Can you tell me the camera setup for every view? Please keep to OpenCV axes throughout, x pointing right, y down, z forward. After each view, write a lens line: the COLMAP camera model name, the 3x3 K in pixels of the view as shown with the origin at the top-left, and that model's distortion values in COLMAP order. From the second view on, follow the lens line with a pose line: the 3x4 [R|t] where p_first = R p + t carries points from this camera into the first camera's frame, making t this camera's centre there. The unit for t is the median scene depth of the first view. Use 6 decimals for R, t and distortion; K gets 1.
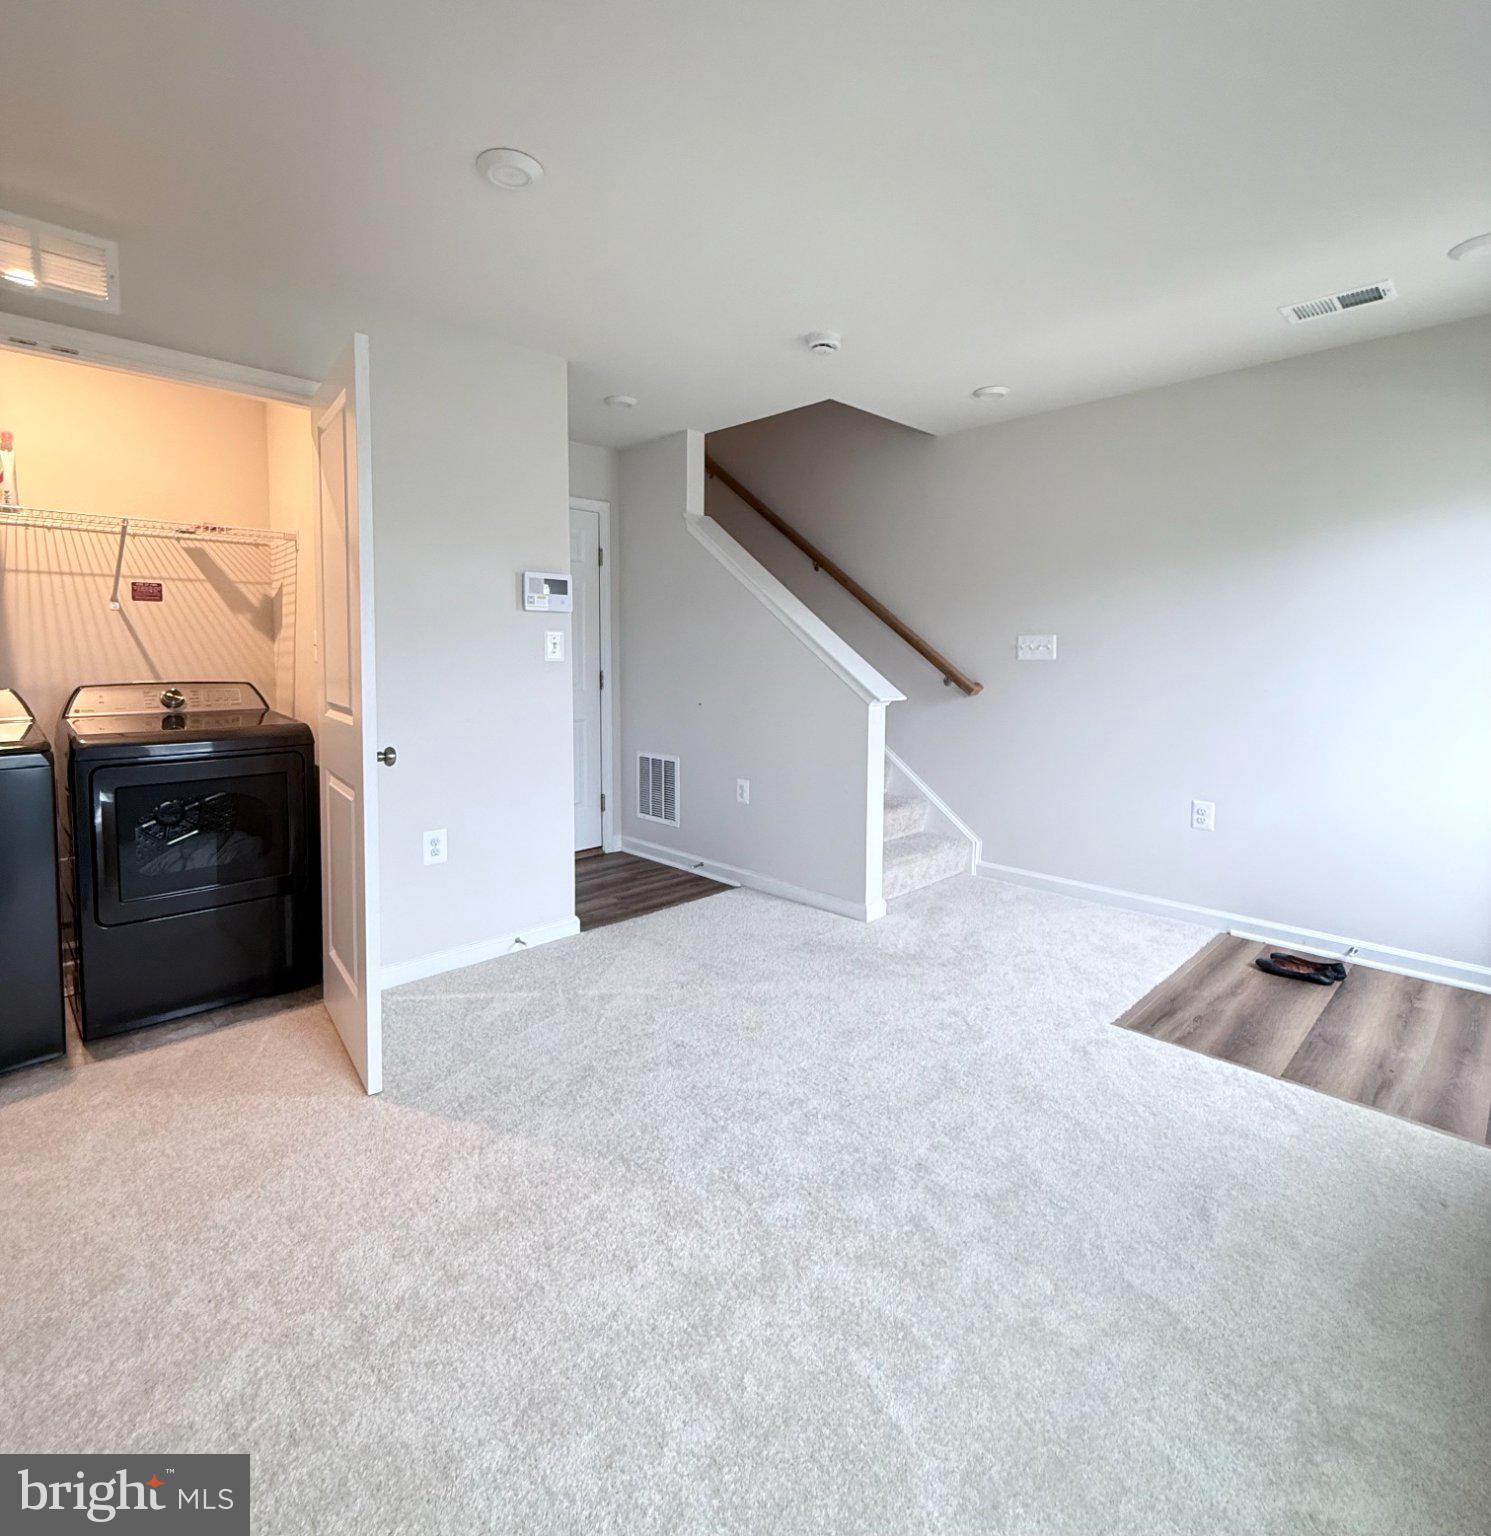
lens RADIAL K [[795.4, 0, 739.0], [0, 795.4, 694.0], [0, 0, 1]] dist [0.003509, 0.000640]
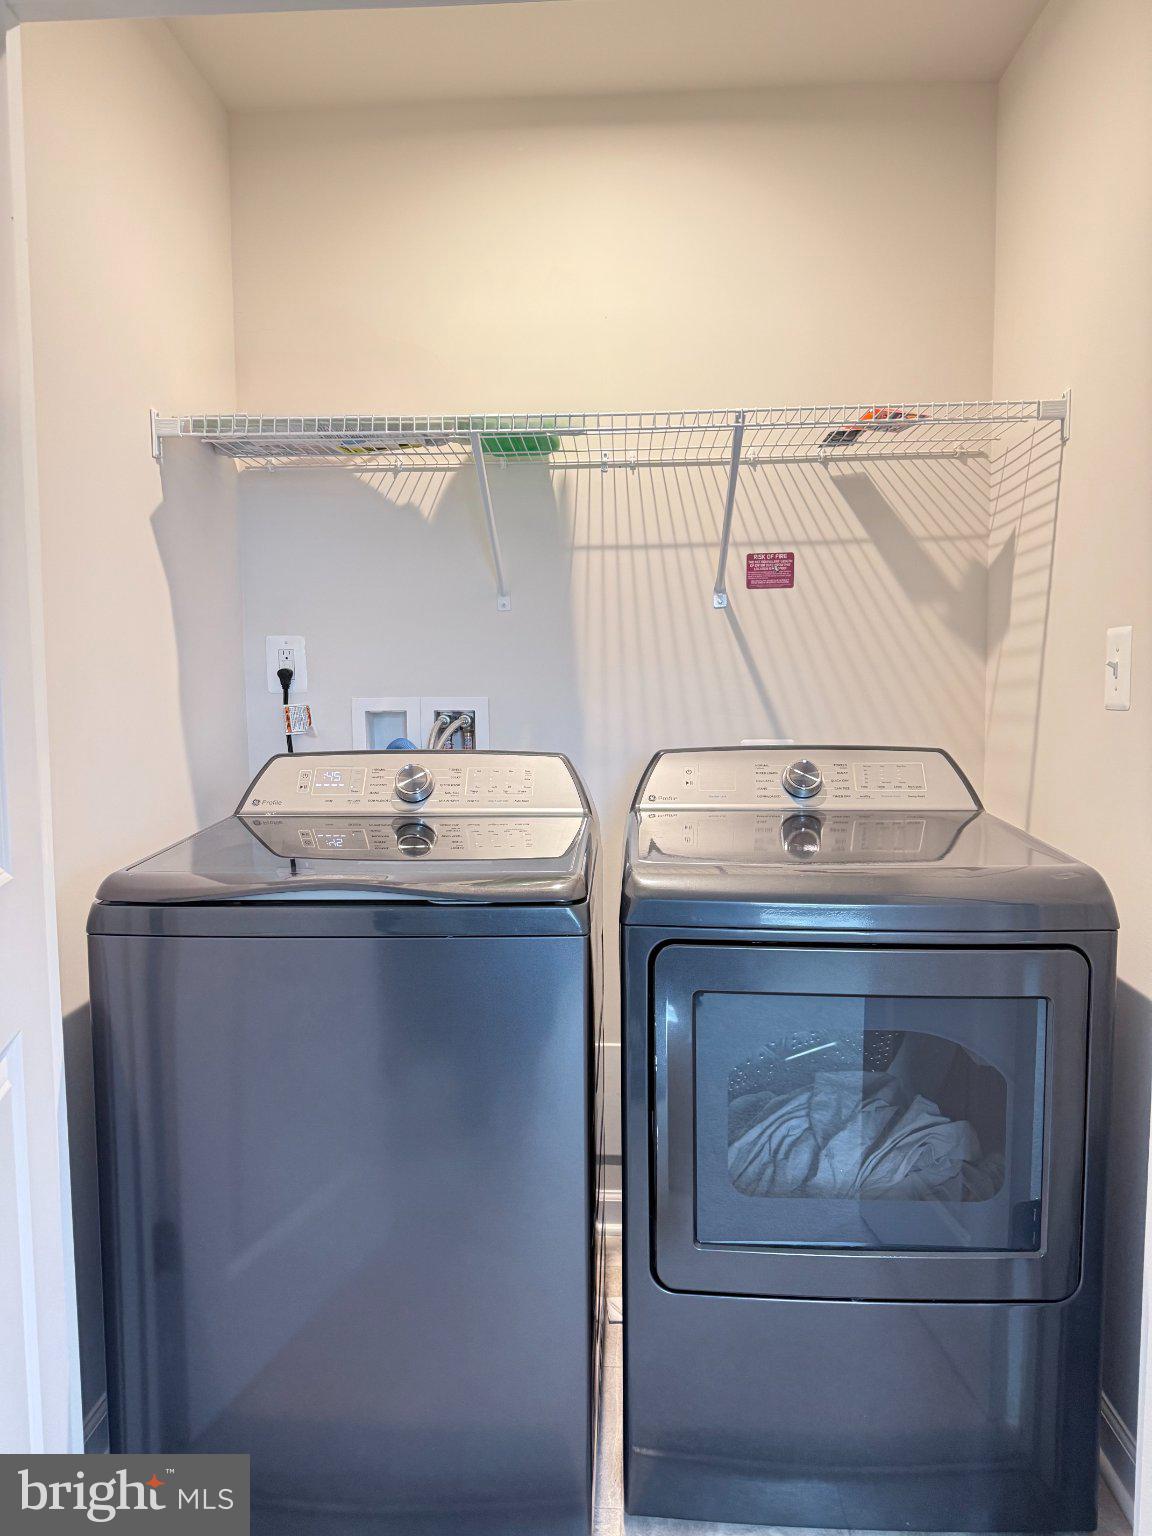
lens RADIAL K [[1088.3, 0, 563.6], [0, 1088.3, 778.4], [0, 0, 1]] dist [0.052650, -0.048132]
pose [[0.678073, 0.054757, -0.732952, -0.302042], [-0.028751, 0.998434, 0.047992, -0.022181], [0.734432, -0.011469, 0.678585, 0.413064]]
